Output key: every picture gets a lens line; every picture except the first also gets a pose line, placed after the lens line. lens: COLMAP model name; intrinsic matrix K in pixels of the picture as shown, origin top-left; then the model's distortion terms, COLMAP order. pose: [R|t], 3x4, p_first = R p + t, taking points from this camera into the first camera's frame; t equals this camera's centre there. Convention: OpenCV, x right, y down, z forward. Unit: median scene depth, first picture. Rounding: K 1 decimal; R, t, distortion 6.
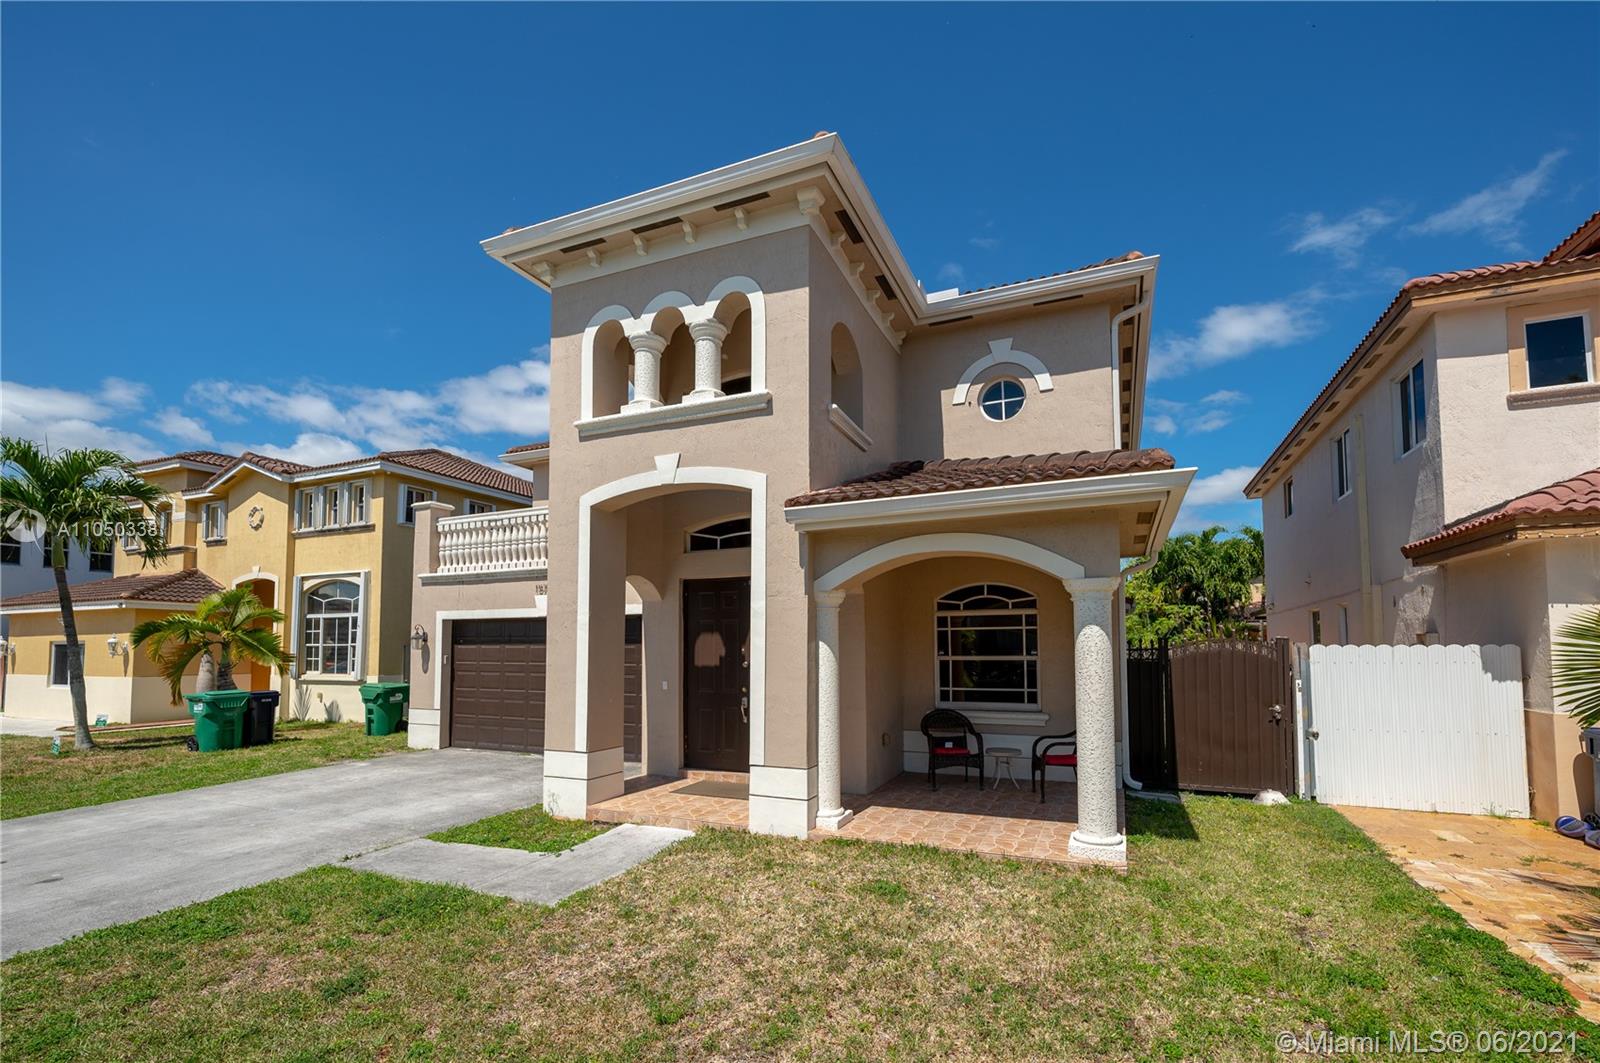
lens RADIAL K [[674.4, 0, 840.8], [0, 674.4, 610.8], [0, 0, 1]] dist [-0.001361, -0.000210]
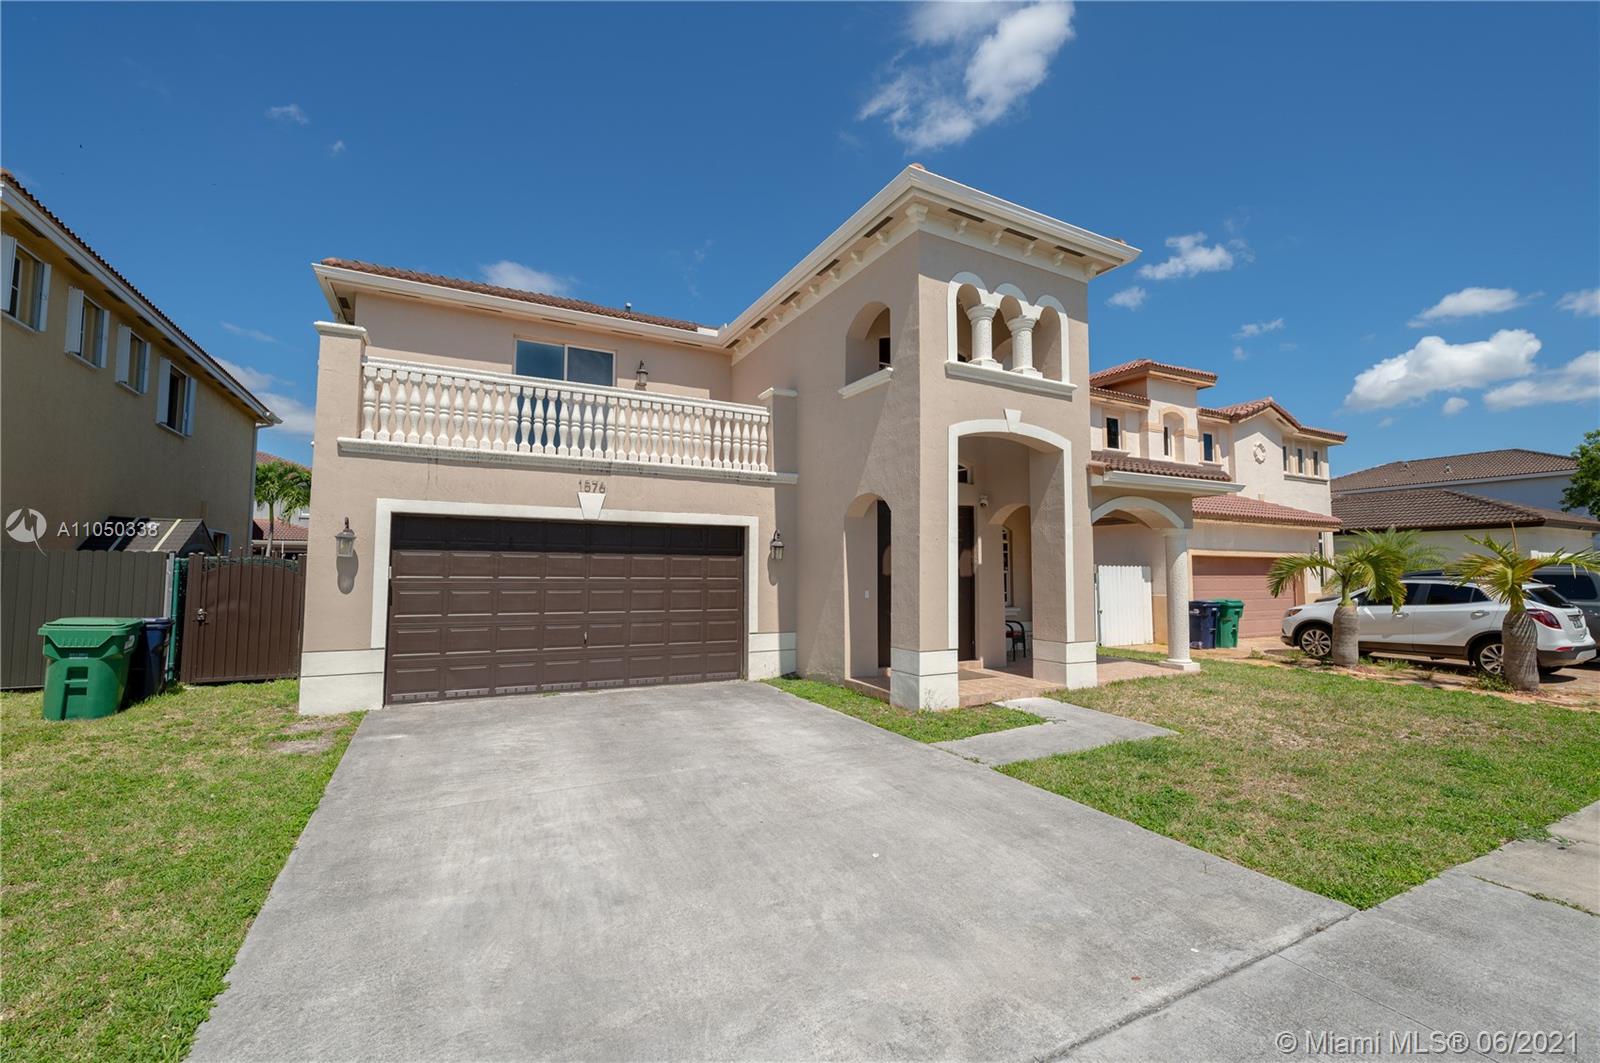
lens RADIAL K [[647.3, 0, 796.5], [0, 647.3, 532.5], [0, 0, 1]] dist [-0.001853, -0.000009]
pose [[0.646896, 0.052424, 0.760774, -1.384092], [-0.048347, 0.998447, -0.027691, 0.053459], [-0.761044, -0.018868, 0.648426, 0.484467]]
